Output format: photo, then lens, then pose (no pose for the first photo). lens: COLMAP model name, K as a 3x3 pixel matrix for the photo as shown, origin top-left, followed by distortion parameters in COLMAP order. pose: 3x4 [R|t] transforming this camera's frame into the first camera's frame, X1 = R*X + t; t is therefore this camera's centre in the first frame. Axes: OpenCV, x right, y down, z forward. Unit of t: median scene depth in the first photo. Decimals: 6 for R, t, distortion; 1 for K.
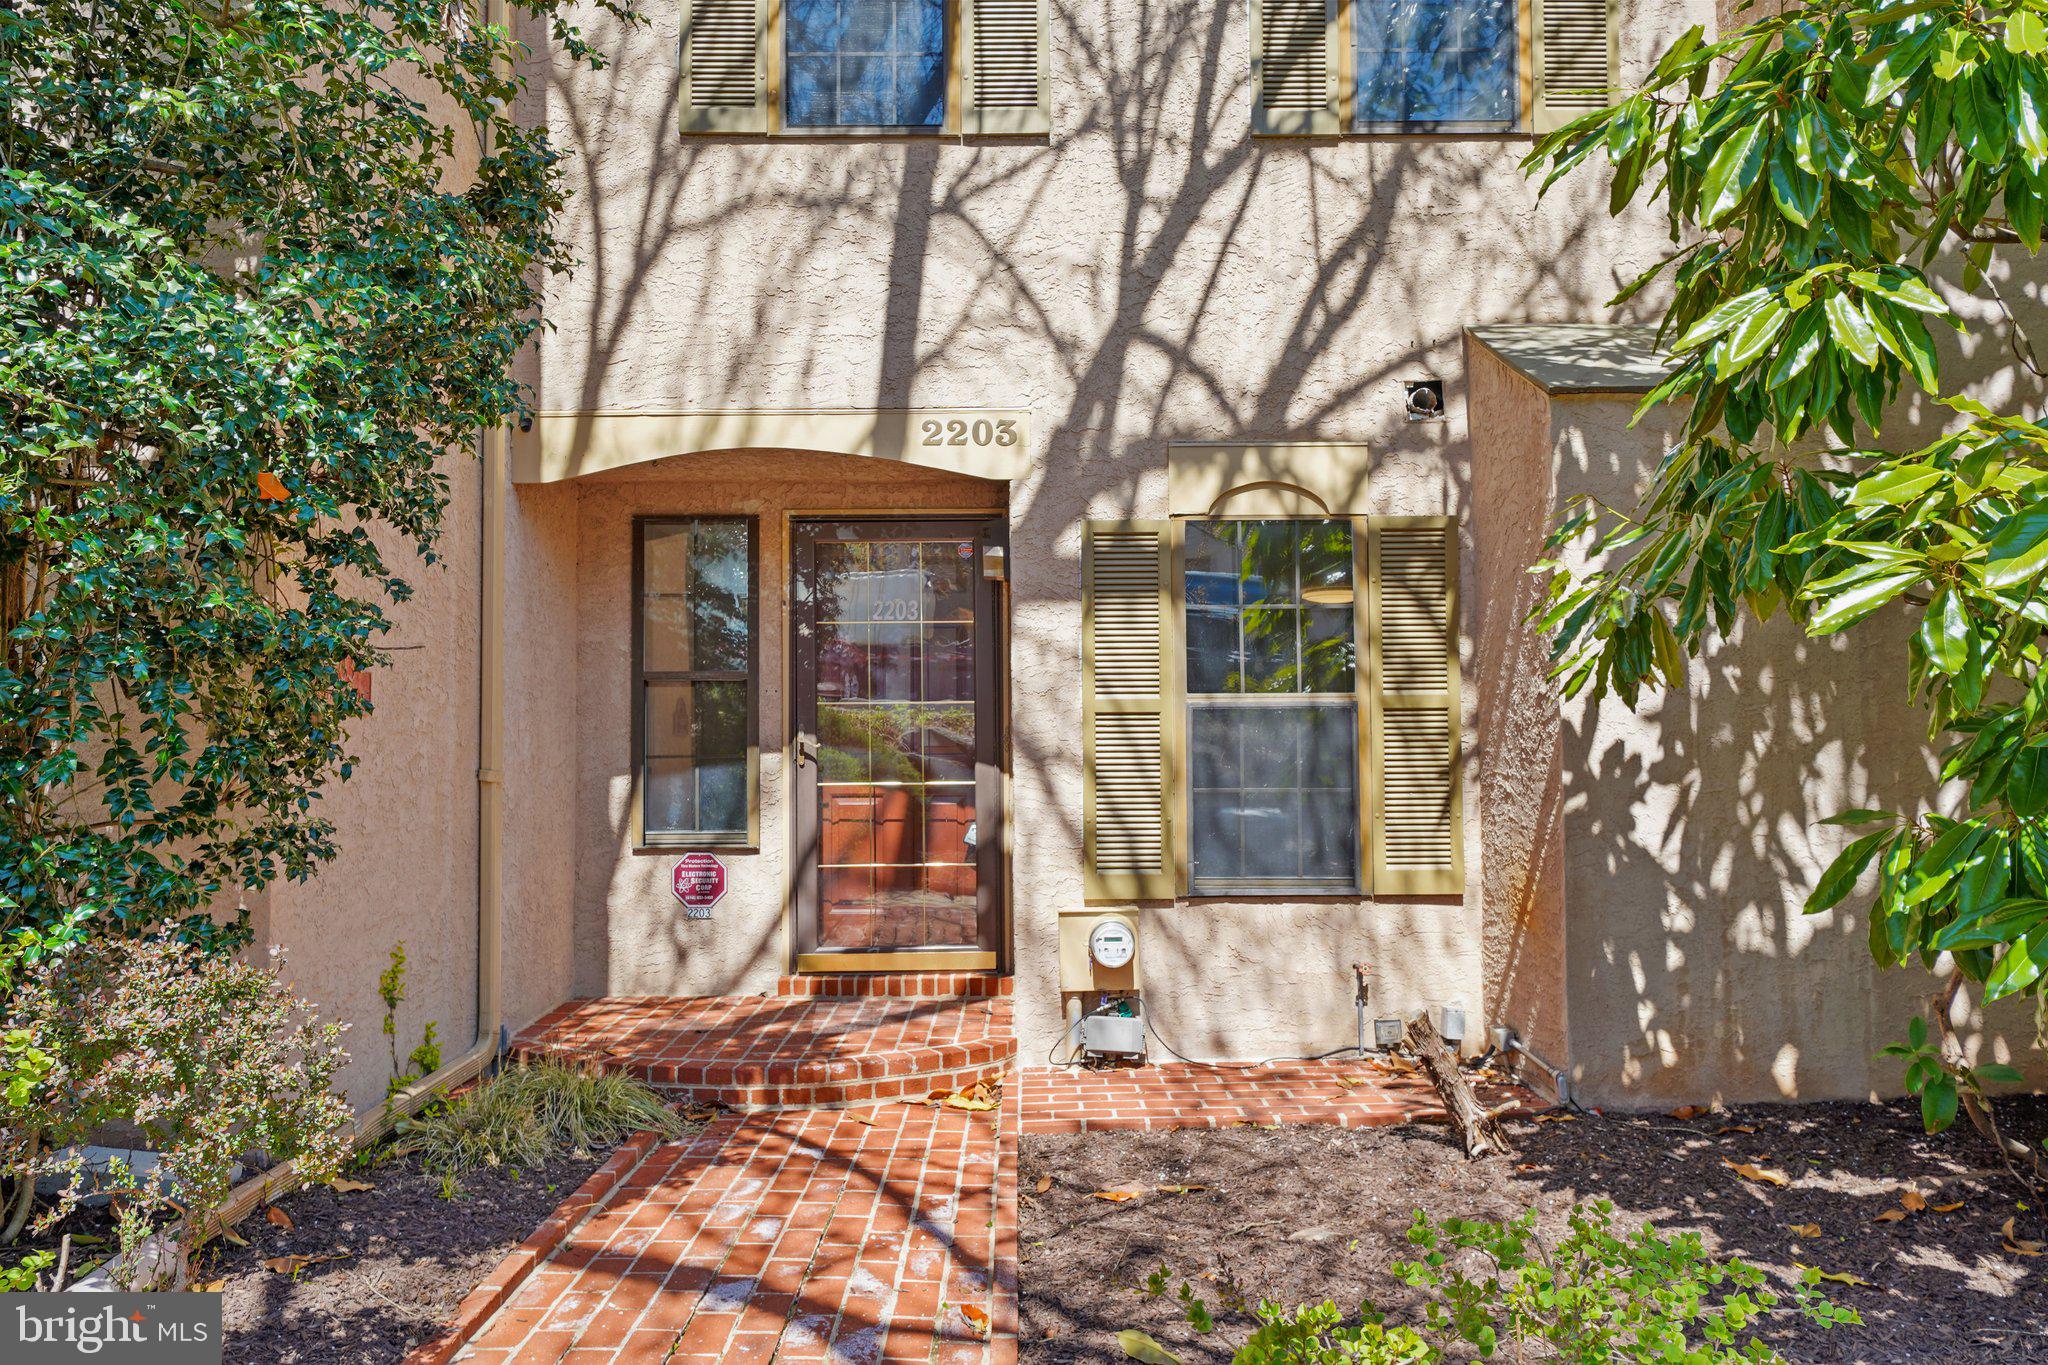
lens RADIAL K [[1384.3, 0, 1024.0], [0, 1384.3, 682.5], [0, 0, 1]] dist [-0.023518, -0.000782]
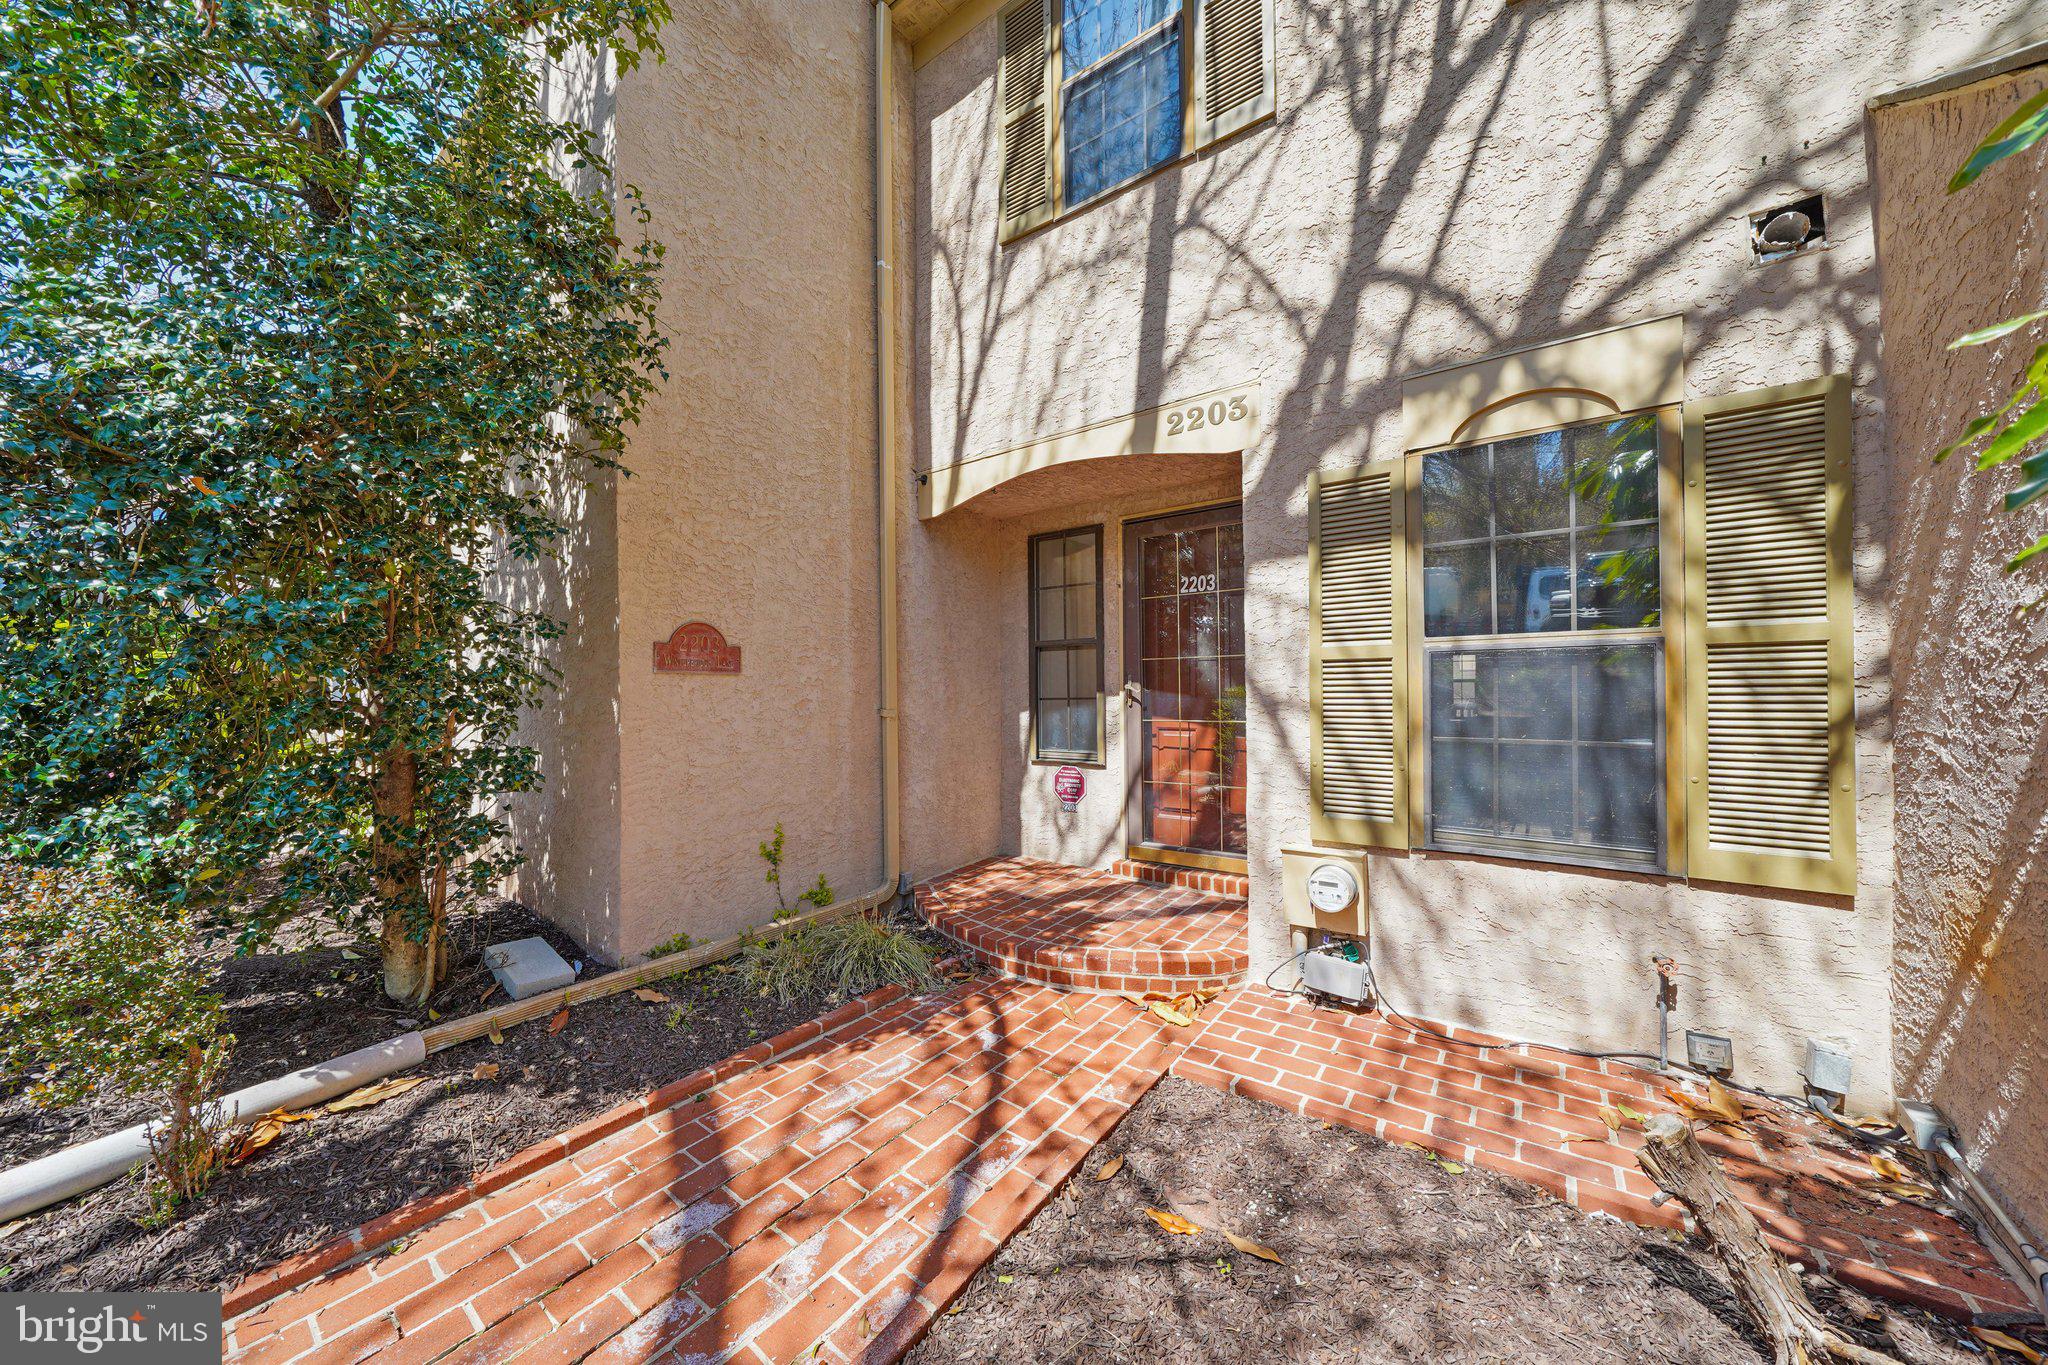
lens RADIAL K [[699.4, 0, 1023.0], [0, 699.4, 689.2], [0, 0, 1]] dist [-0.006783, -0.000228]
pose [[0.803669, -0.002211, -0.595072, 0.179072], [0.031054, 0.998786, 0.038228, 0.016047], [0.594265, -0.049202, 0.802763, 0.440371]]
